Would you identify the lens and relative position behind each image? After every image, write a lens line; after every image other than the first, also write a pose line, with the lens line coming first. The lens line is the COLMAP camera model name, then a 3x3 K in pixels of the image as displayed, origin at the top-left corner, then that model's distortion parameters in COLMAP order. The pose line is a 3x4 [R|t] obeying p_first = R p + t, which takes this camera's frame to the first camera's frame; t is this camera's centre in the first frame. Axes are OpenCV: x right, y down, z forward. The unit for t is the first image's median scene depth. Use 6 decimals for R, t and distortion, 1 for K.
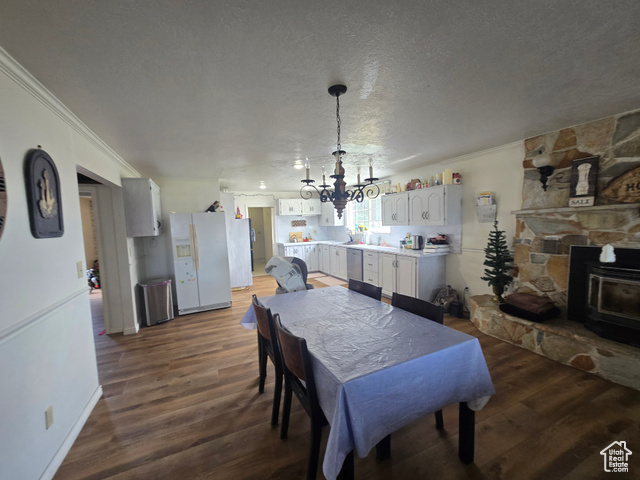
lens RADIAL K [[262.7, 0, 315.8], [0, 262.7, 243.2], [0, 0, 1]] dist [-0.008026, 0.004293]
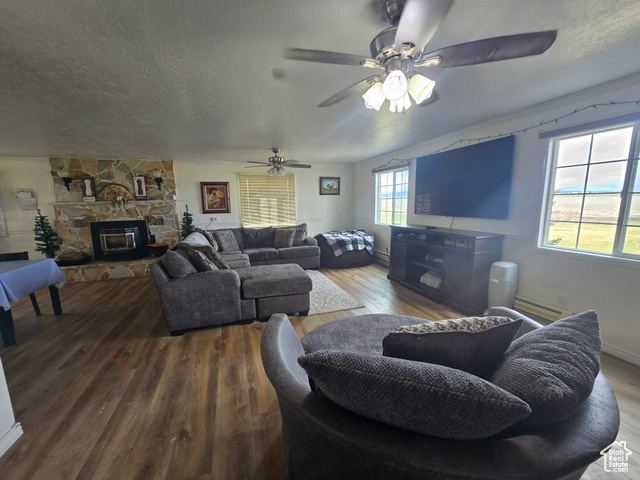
lens RADIAL K [[262.7, 0, 317.1], [0, 262.7, 246.7], [0, 0, 1]] dist [-0.008026, 0.004293]
pose [[0.110141, -0.138230, 0.984257, -0.592180], [0.090765, 0.987543, 0.128535, 0.073094], [-0.989763, 0.075179, 0.121316, -0.683523]]
